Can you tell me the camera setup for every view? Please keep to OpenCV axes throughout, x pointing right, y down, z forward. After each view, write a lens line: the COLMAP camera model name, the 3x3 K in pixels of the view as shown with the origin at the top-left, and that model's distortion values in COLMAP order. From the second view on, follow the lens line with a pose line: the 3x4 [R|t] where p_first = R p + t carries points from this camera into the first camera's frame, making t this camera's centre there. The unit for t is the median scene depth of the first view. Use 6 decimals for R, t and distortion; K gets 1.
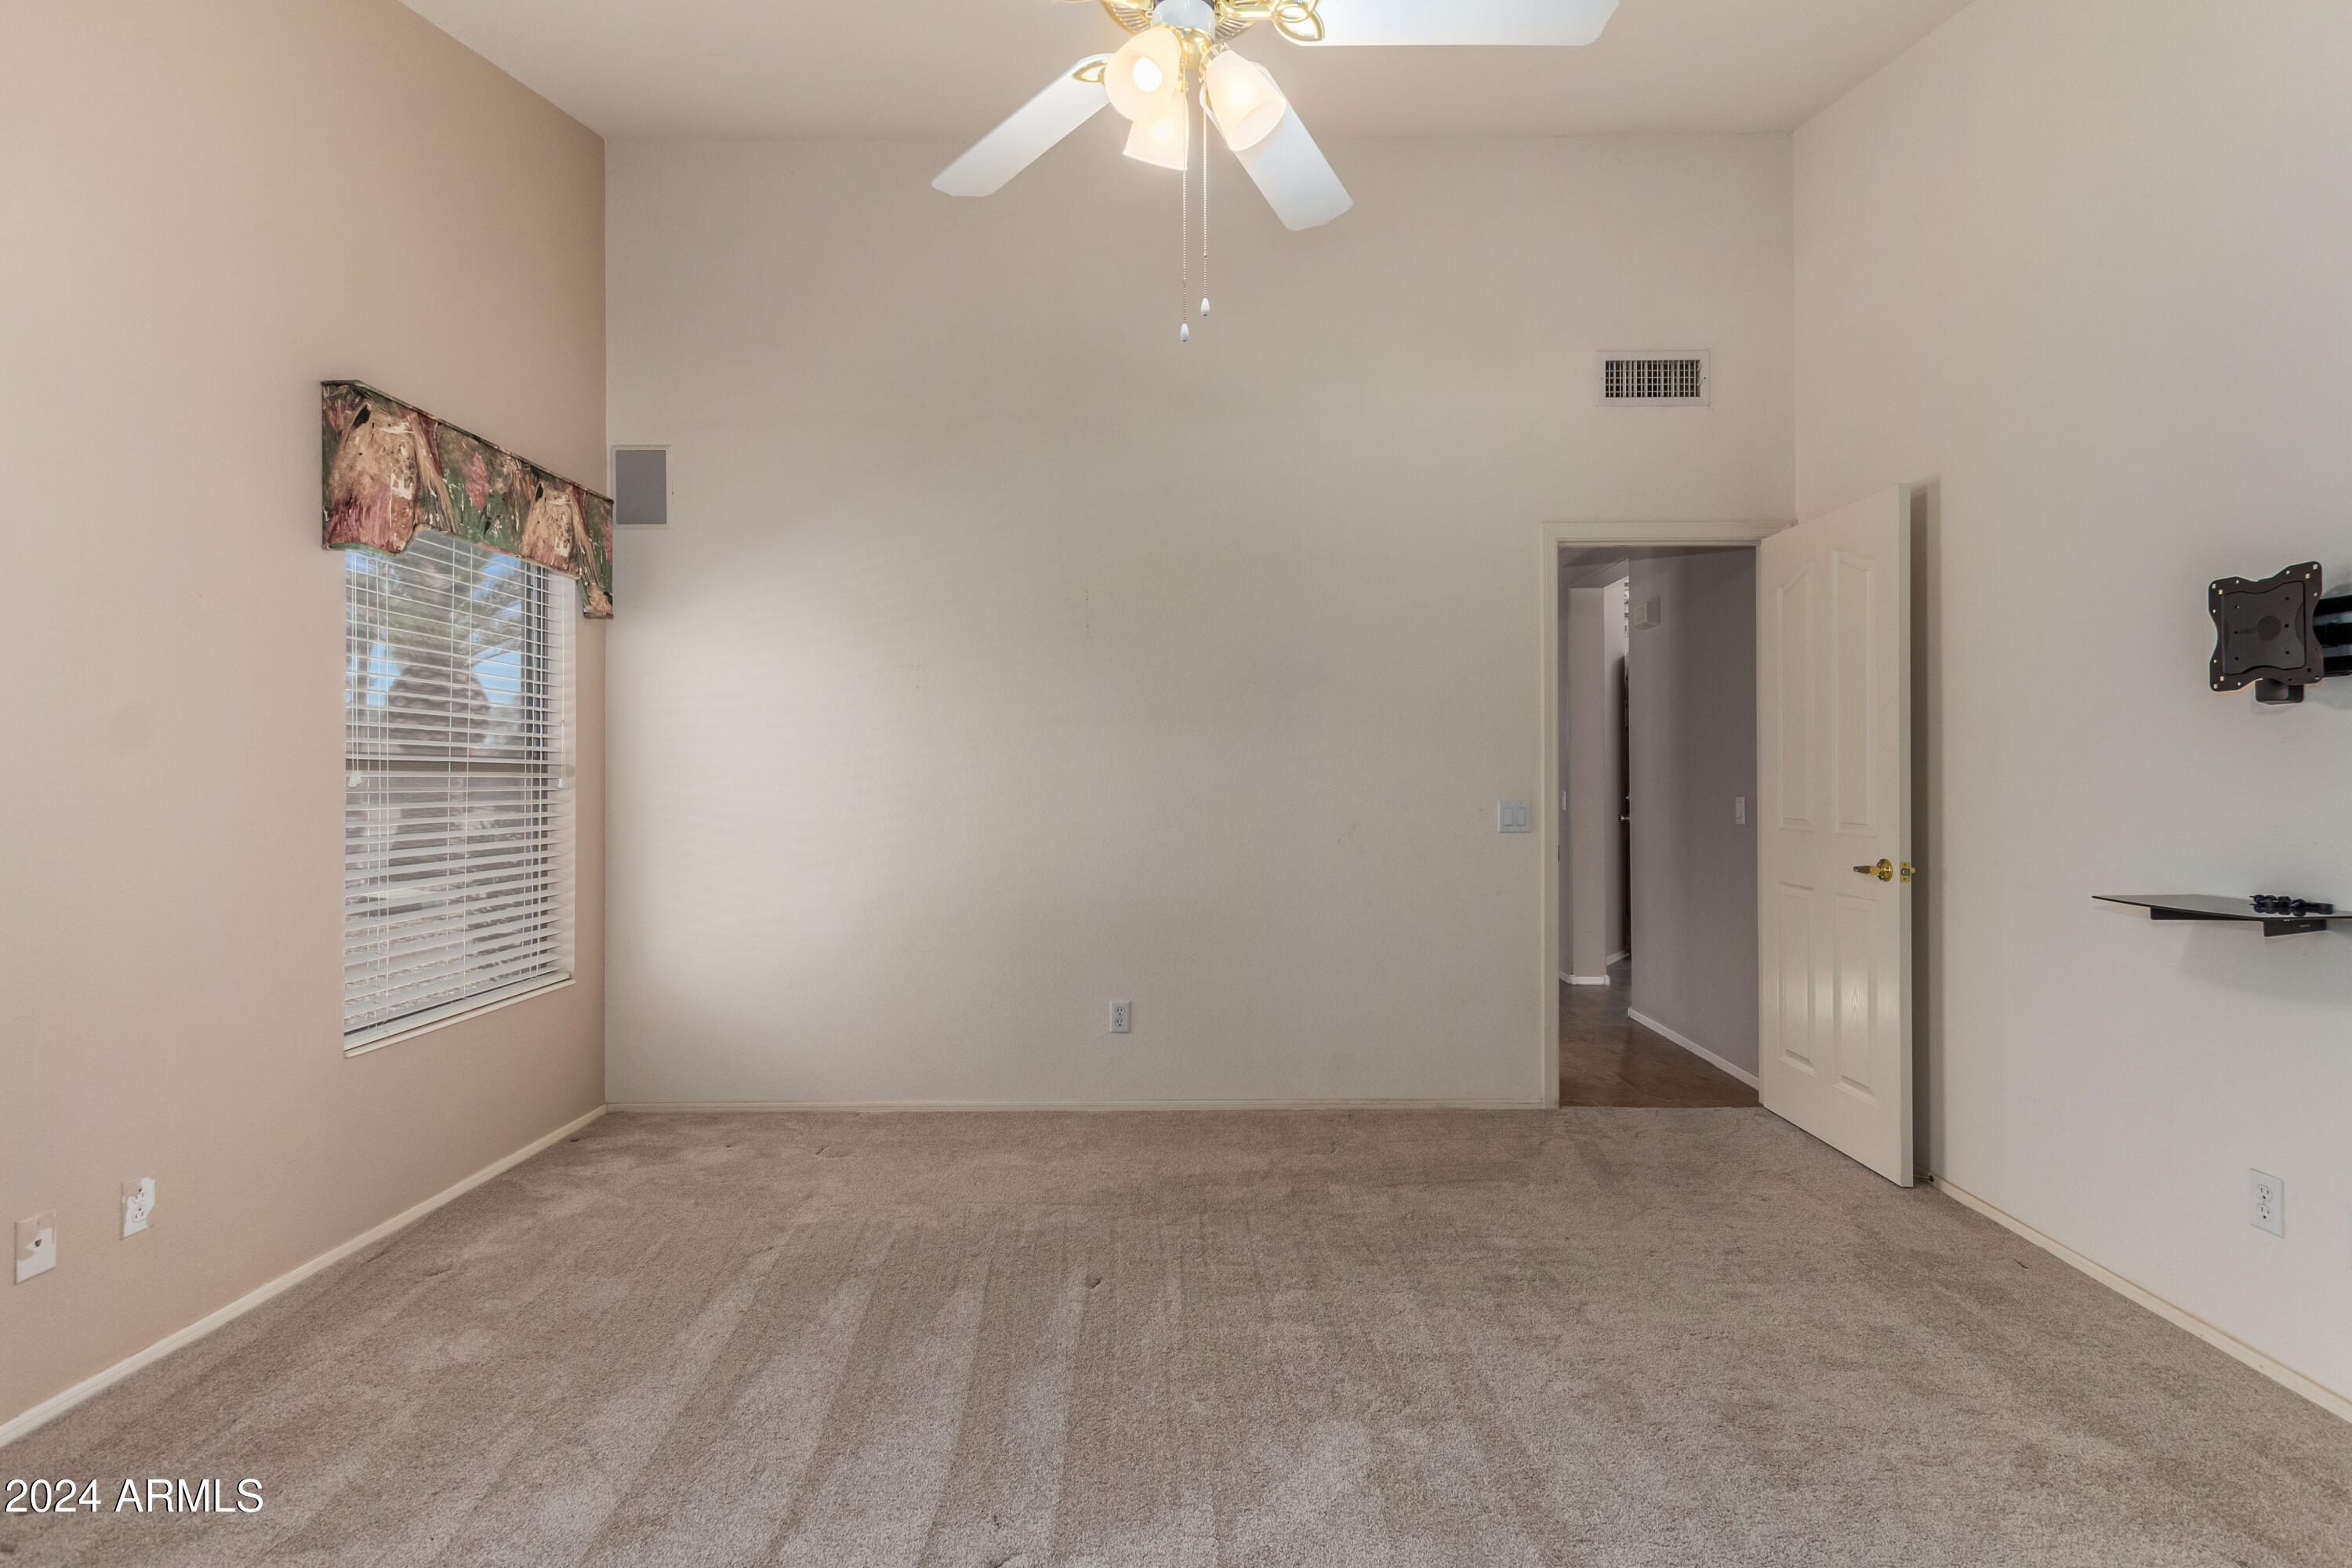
lens RADIAL K [[1093.8, 0, 1191.5], [0, 1093.8, 777.7], [0, 0, 1]] dist [0.001671, -0.000562]
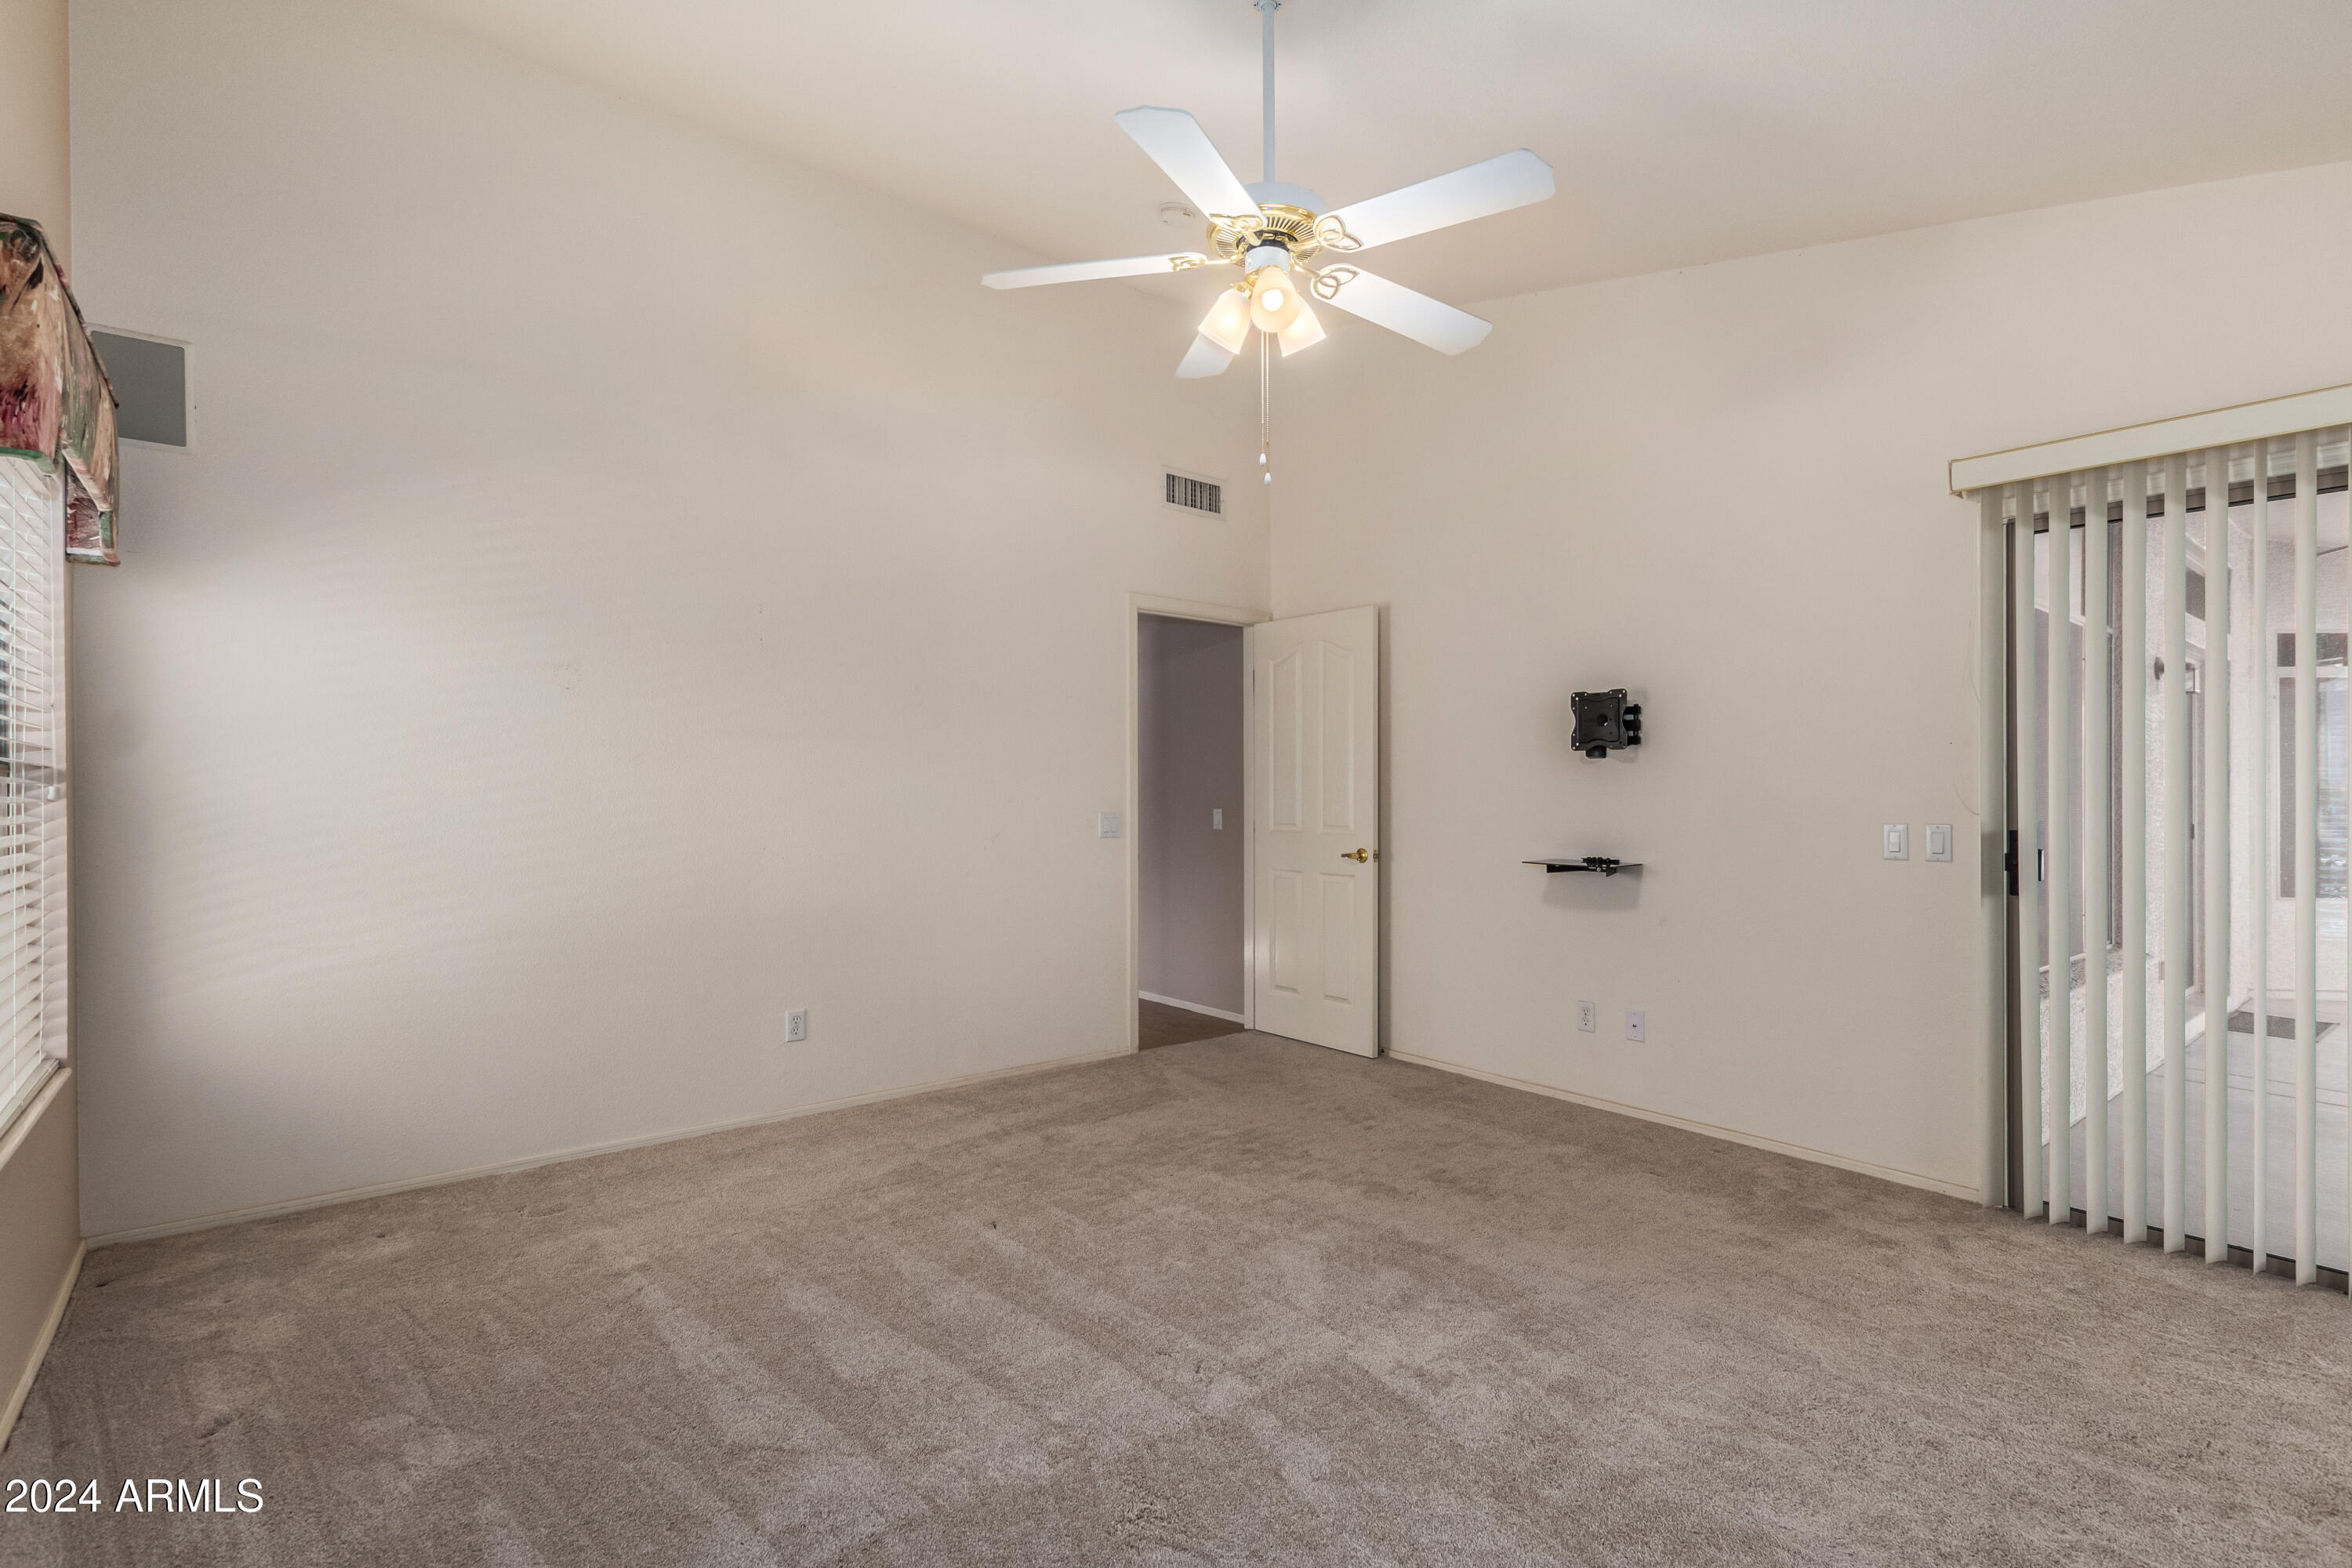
lens RADIAL K [[1094.2, 0, 1173.7], [0, 1094.2, 804.1], [0, 0, 1]] dist [-0.000346, -0.000938]
pose [[0.769556, 0.000091, 0.638579, -0.560468], [-0.006257, 0.999953, 0.007397, 0.002567], [-0.638549, -0.009688, 0.769520, -0.011152]]
